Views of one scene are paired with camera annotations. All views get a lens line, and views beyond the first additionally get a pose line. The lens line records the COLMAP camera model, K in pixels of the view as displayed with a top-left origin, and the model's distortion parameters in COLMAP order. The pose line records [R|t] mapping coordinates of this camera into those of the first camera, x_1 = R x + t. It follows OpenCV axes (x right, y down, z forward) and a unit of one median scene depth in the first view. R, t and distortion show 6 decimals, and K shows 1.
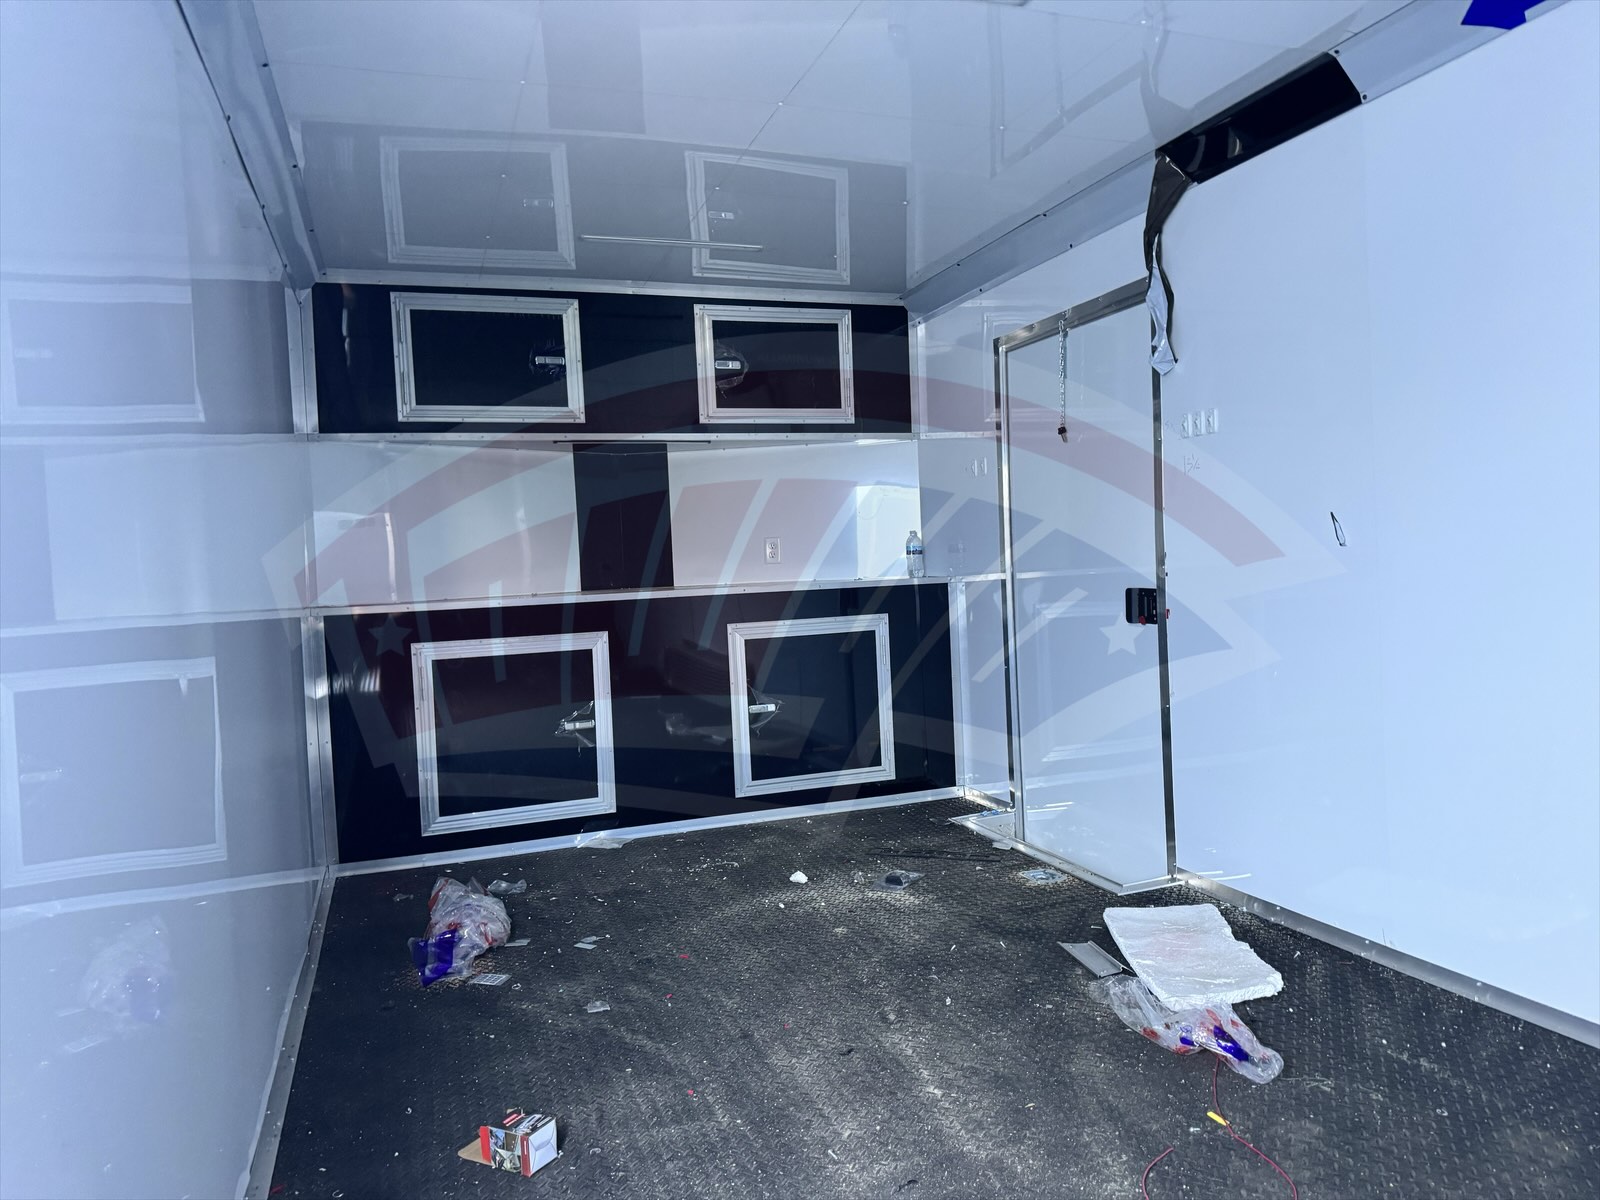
lens RADIAL K [[1125.3, 0, 793.6], [0, 1125.3, 605.3], [0, 0, 1]] dist [0.056459, -0.063822]
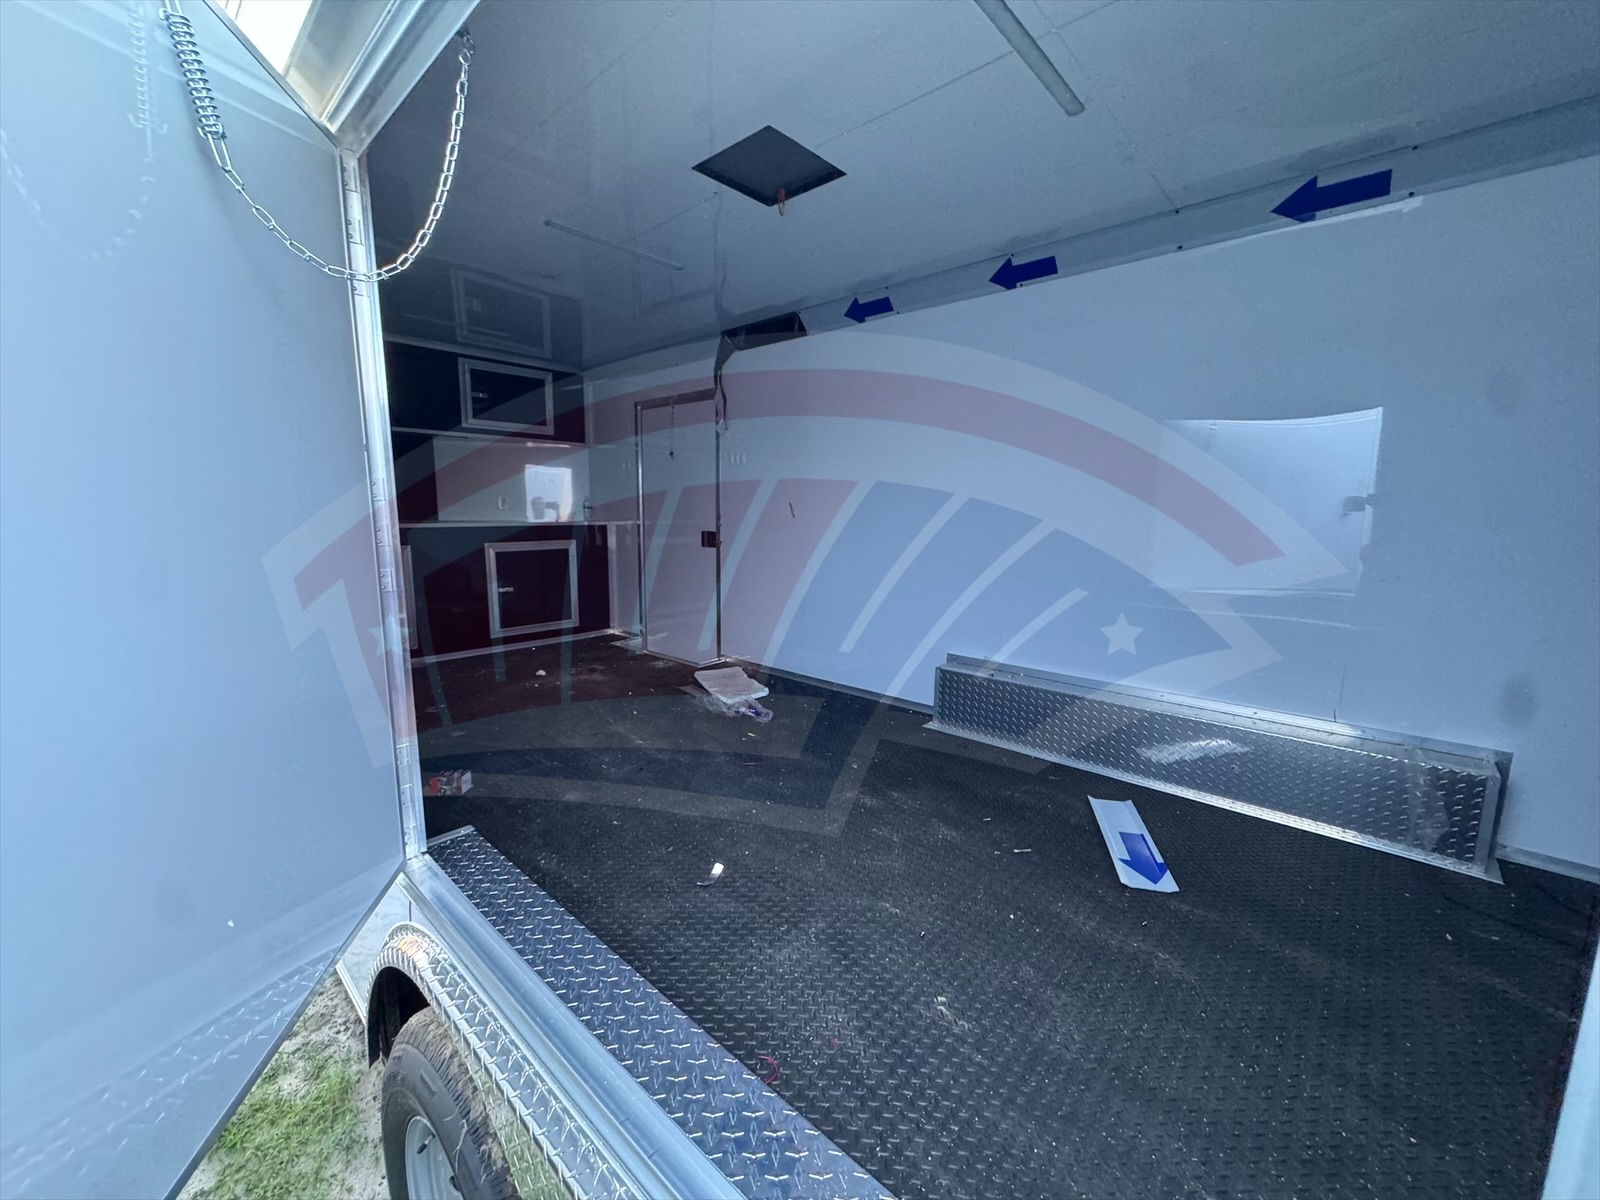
lens RADIAL K [[636.6, 0, 800.6], [0, 636.6, 600.3], [0, 0, 1]] dist [-0.004402, -0.000701]
pose [[0.876886, -0.016205, 0.480425, -0.134863], [-0.029486, 0.995736, 0.087406, 0.005628], [-0.479793, -0.090811, 0.872669, -0.181343]]
